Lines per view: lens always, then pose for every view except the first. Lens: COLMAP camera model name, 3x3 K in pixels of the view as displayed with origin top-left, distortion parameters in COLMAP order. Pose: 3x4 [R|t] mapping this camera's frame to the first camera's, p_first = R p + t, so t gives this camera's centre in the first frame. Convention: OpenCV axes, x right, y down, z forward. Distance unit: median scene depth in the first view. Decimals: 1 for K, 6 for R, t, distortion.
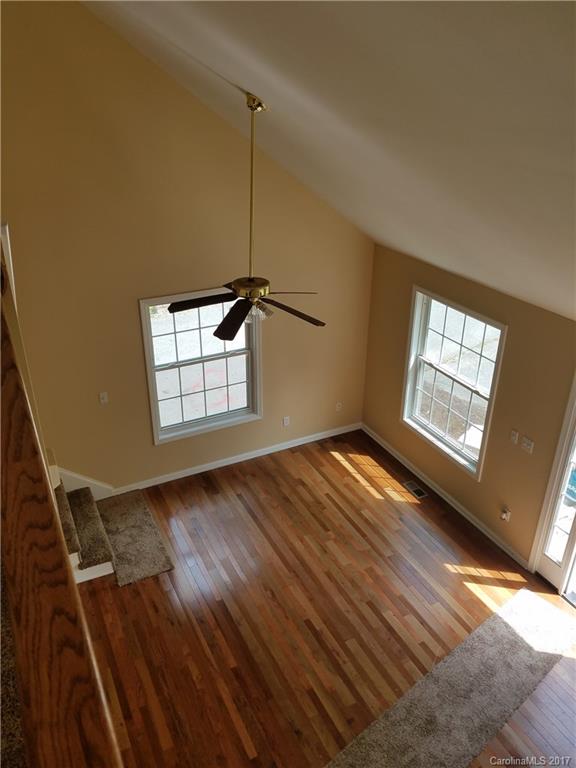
lens RADIAL K [[599.1, 0, 290.8], [0, 599.1, 377.2], [0, 0, 1]] dist [0.000976, -0.002158]
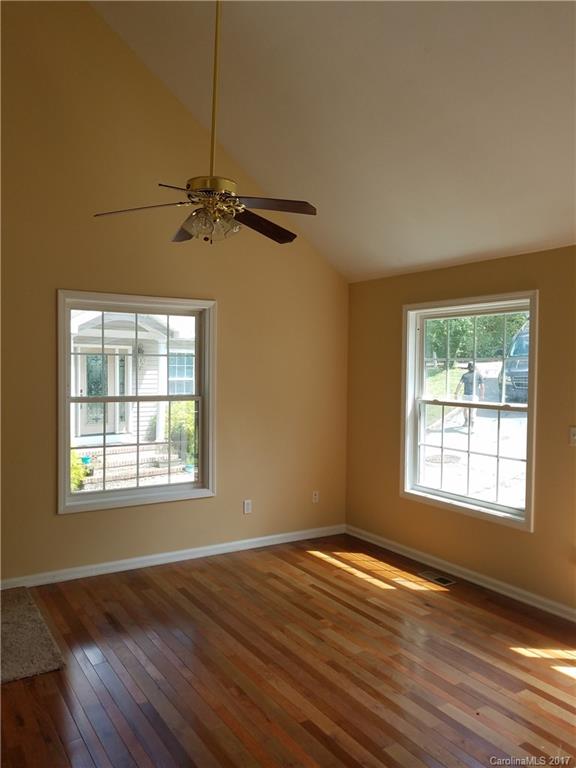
lens RADIAL K [[599.1, 0, 288.3], [0, 599.1, 385.0], [0, 0, 1]] dist [0.000976, -0.002158]
pose [[0.995447, -0.002633, 0.095285, -0.030594], [0.041948, 0.909723, -0.413092, 0.270513], [-0.085595, 0.415208, 0.905691, 0.296136]]
